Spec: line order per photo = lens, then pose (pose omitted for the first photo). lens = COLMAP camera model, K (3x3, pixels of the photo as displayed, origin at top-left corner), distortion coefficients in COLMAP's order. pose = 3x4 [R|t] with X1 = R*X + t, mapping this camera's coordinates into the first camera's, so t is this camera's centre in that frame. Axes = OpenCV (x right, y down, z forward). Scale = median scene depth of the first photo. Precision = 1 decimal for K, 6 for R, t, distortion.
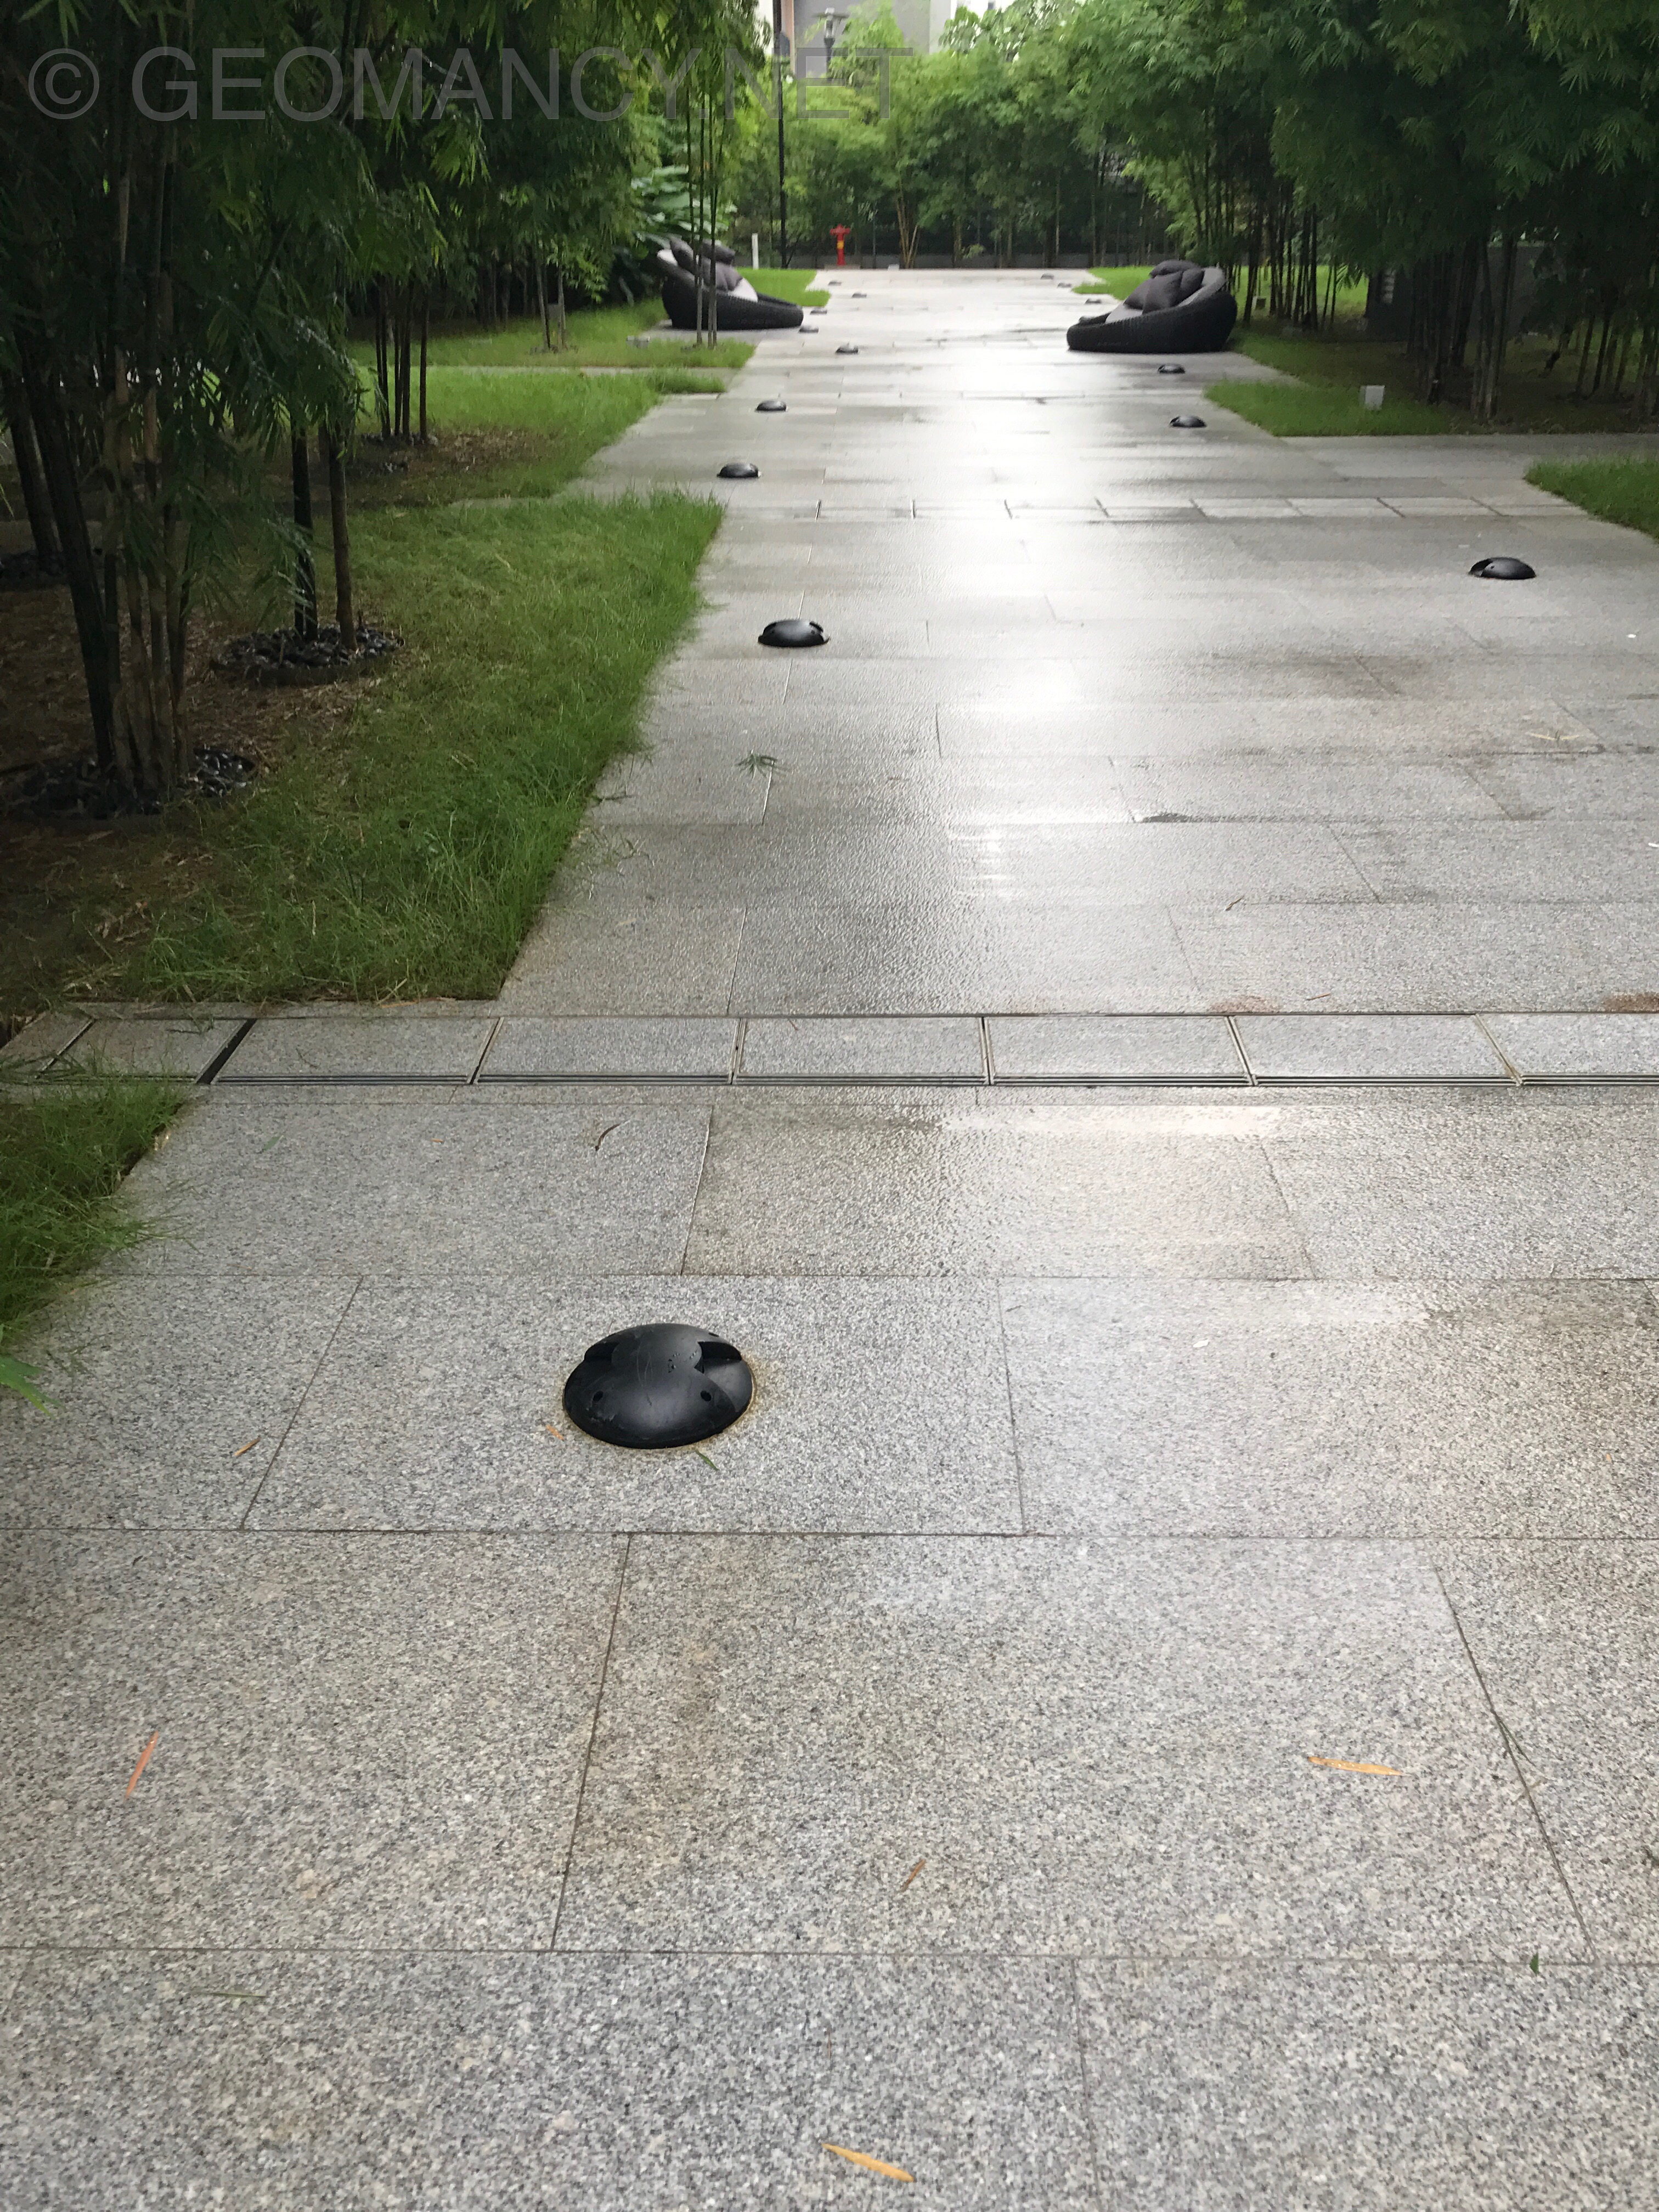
lens RADIAL K [[1890.0, 0, 829.5], [0, 1890.0, 1106.0], [0, 0, 1]] dist [-0.014000, 0.068698]
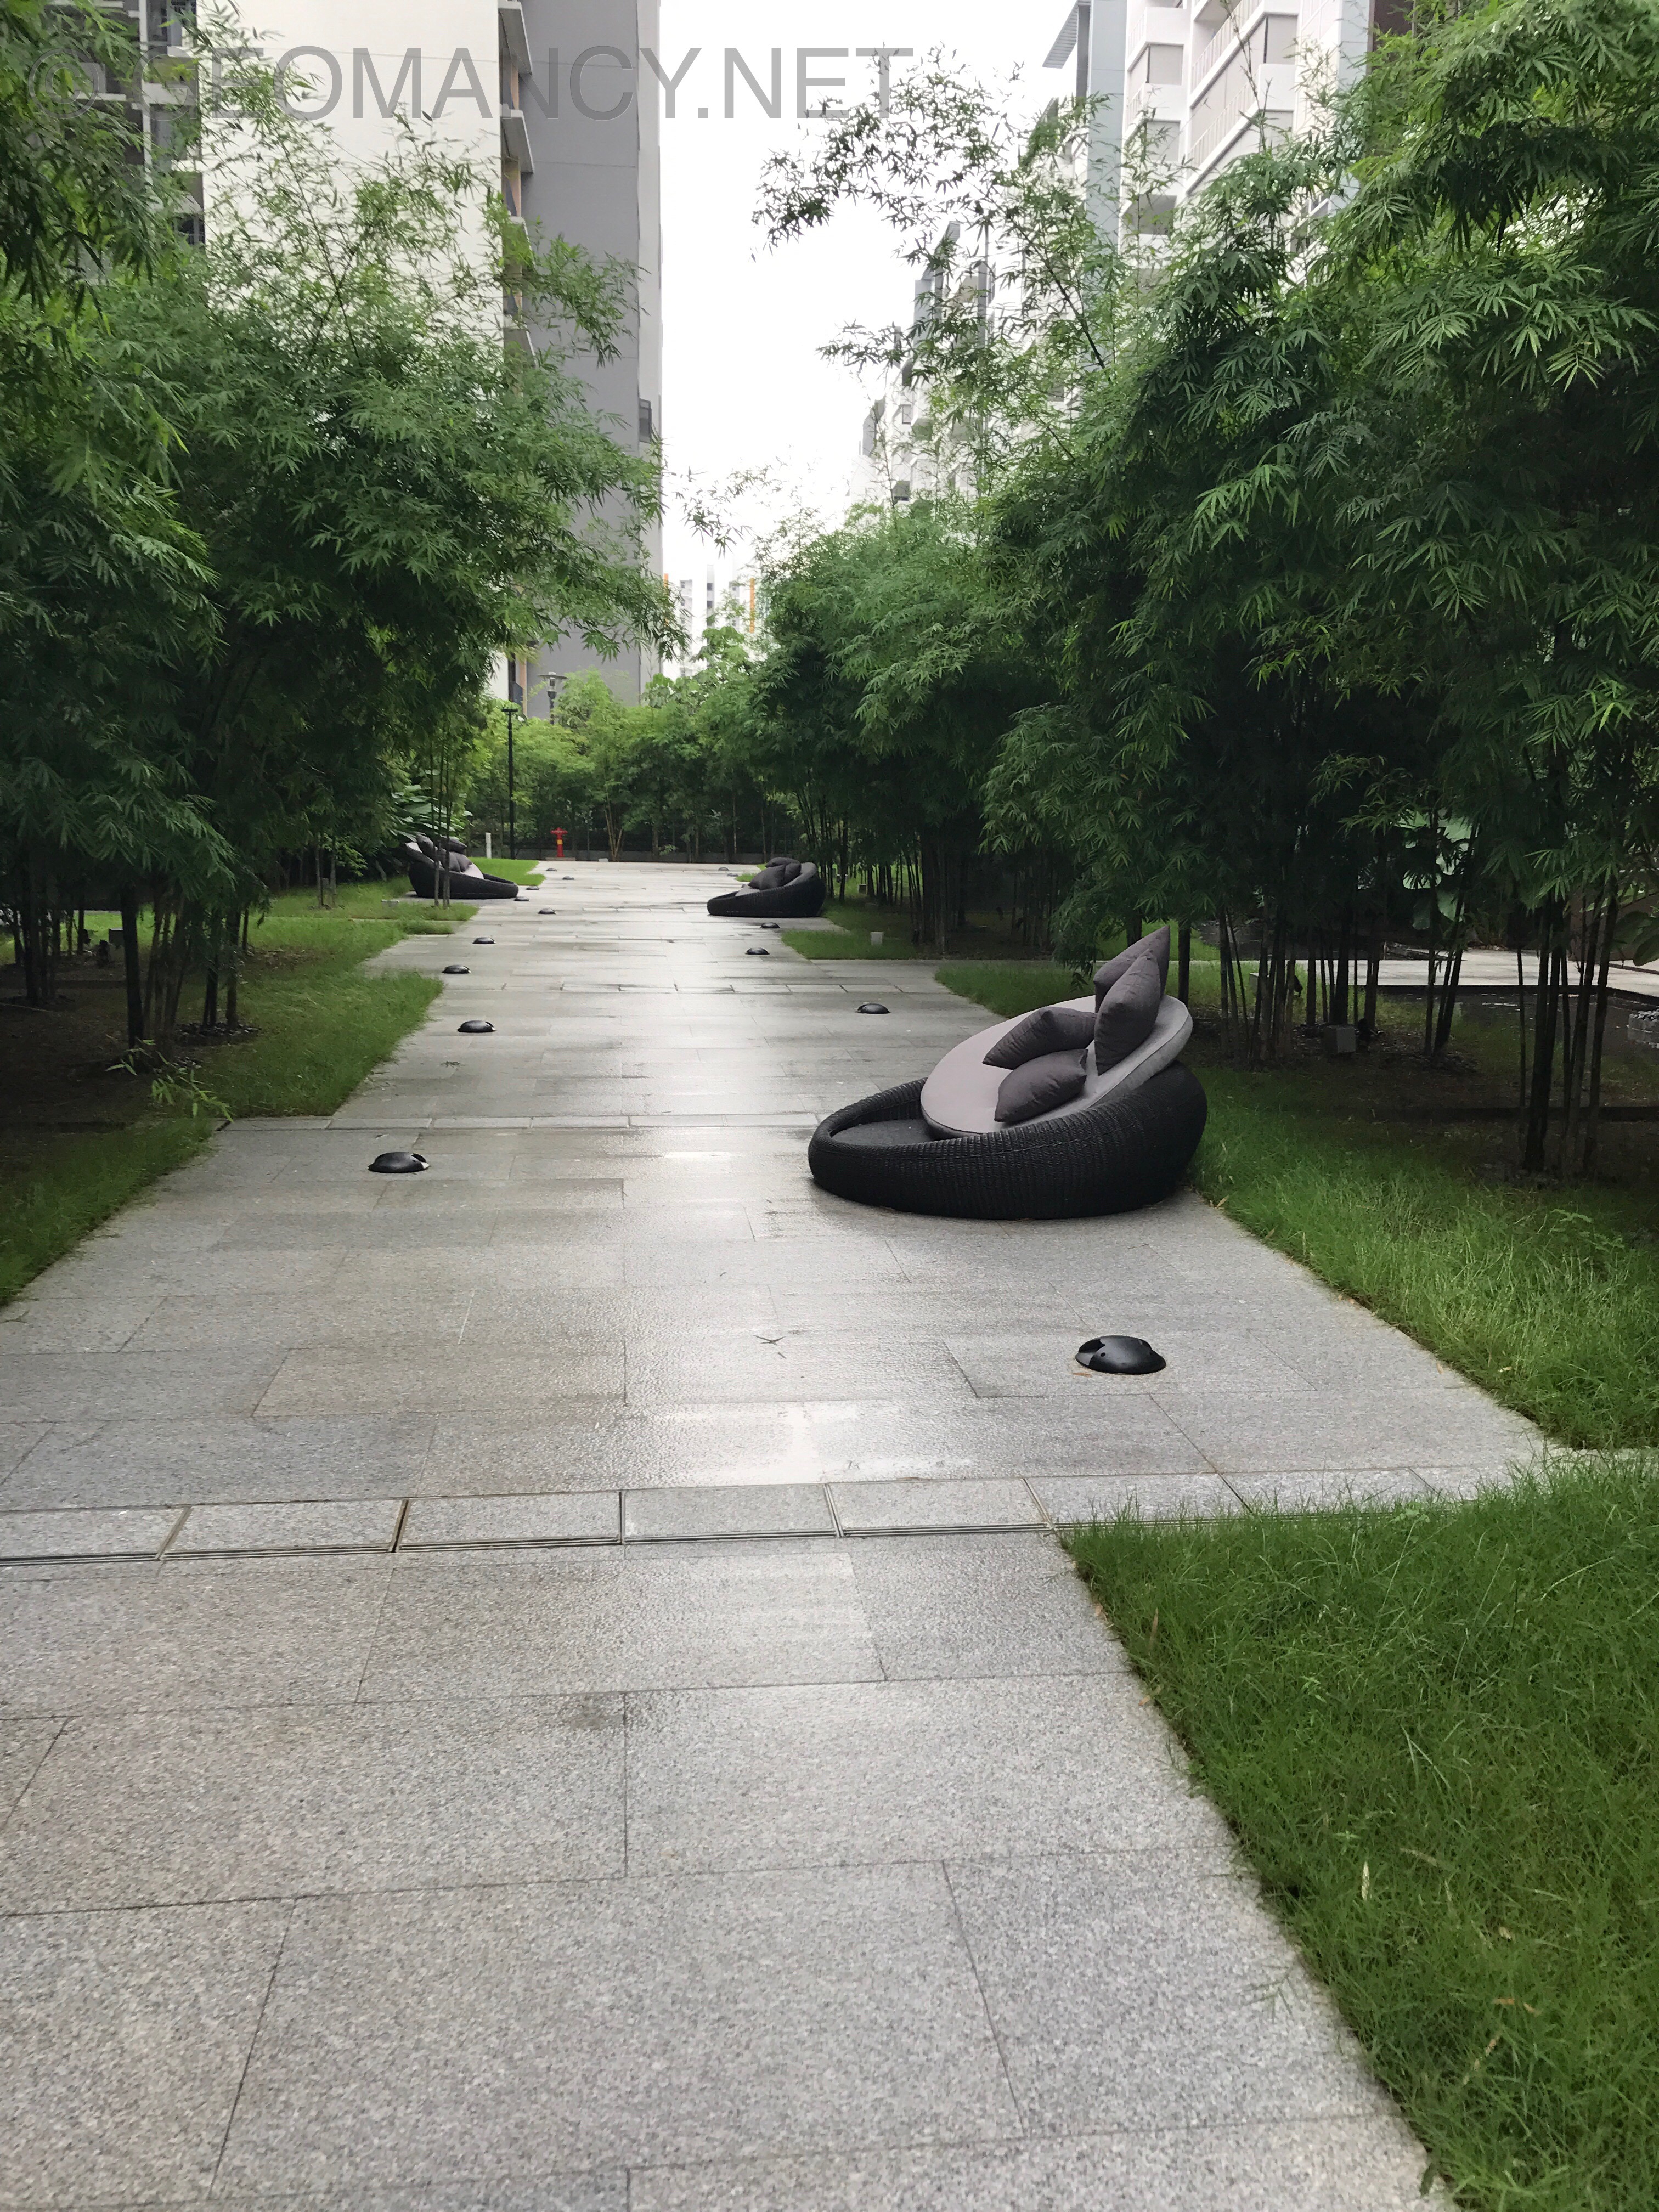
lens RADIAL K [[1909.6, 0, 846.1], [0, 1909.6, 1057.8], [0, 0, 1]] dist [0.088057, 0.000430]
pose [[0.989764, 0.004987, 0.142626, 0.019270], [0.039712, 0.950293, -0.308813, 0.100642], [-0.137077, 0.311316, 0.940368, -0.220993]]
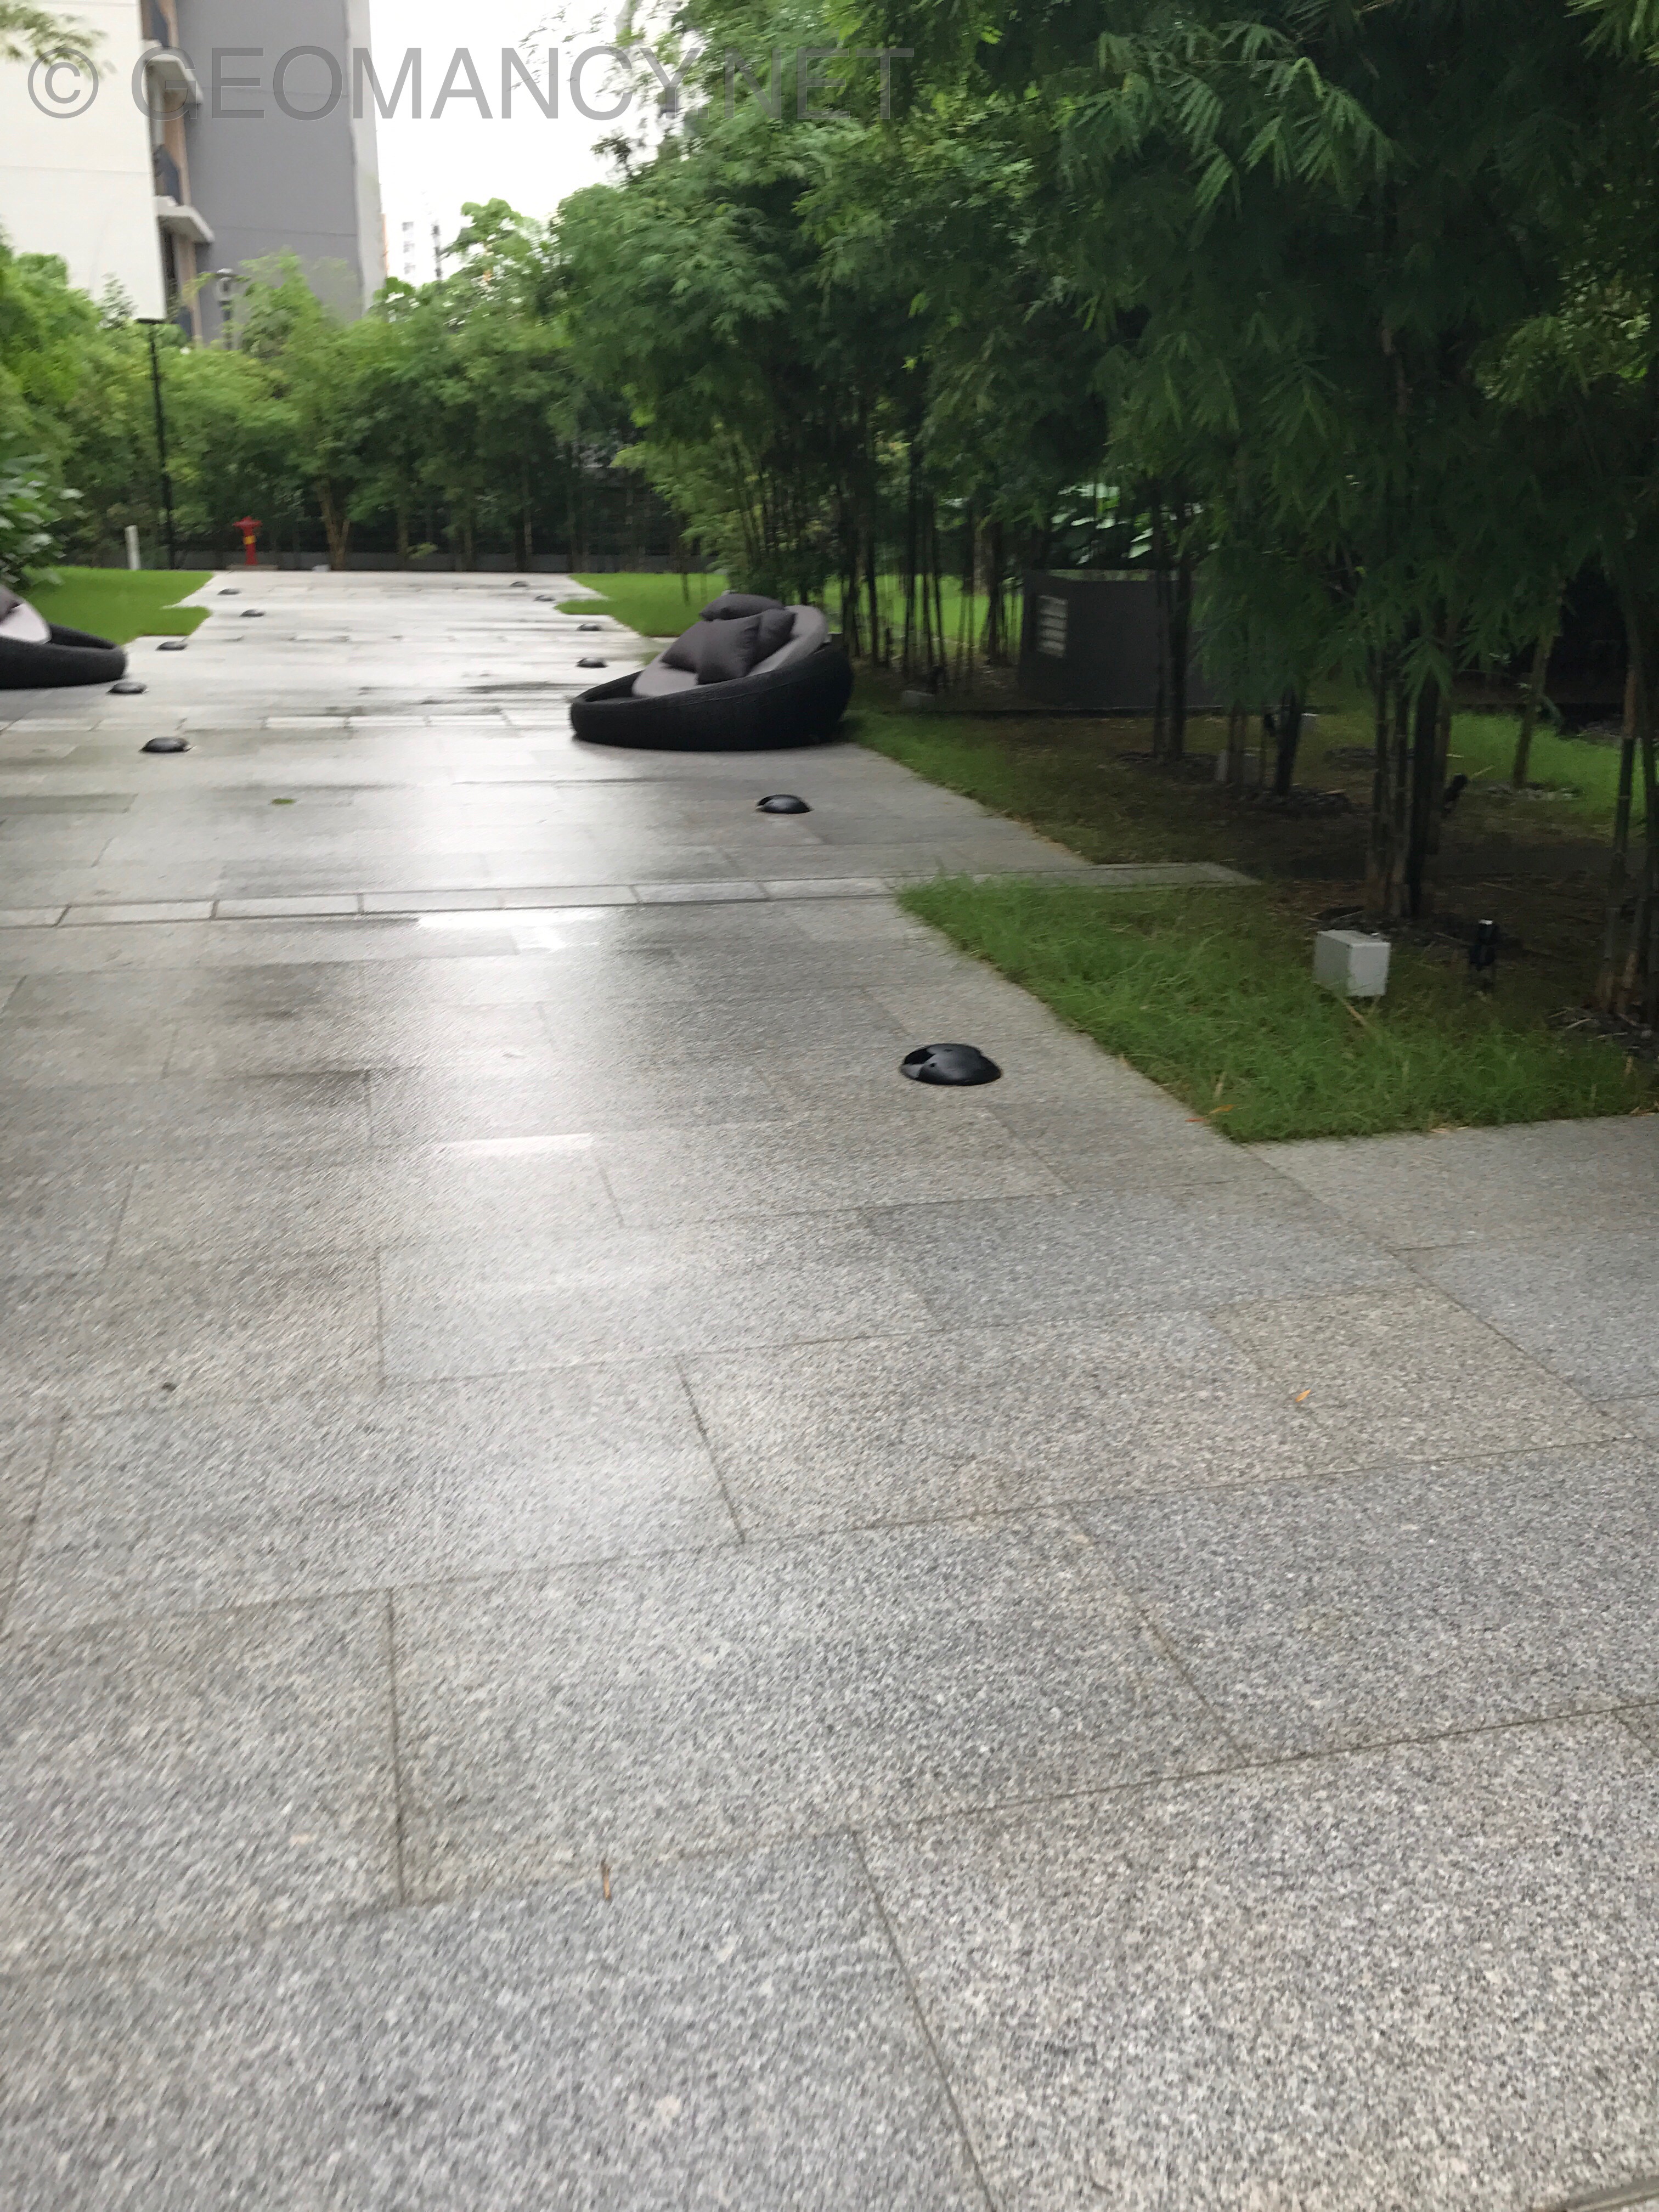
lens RADIAL K [[1944.5, 0, 834.3], [0, 1944.5, 997.1], [0, 0, 1]] dist [-0.011397, 0.060502]
pose [[0.965103, -0.046502, 0.257709, 0.033973], [0.094975, 0.979259, -0.178971, -0.151981], [-0.244042, 0.197201, 0.949503, 0.315005]]
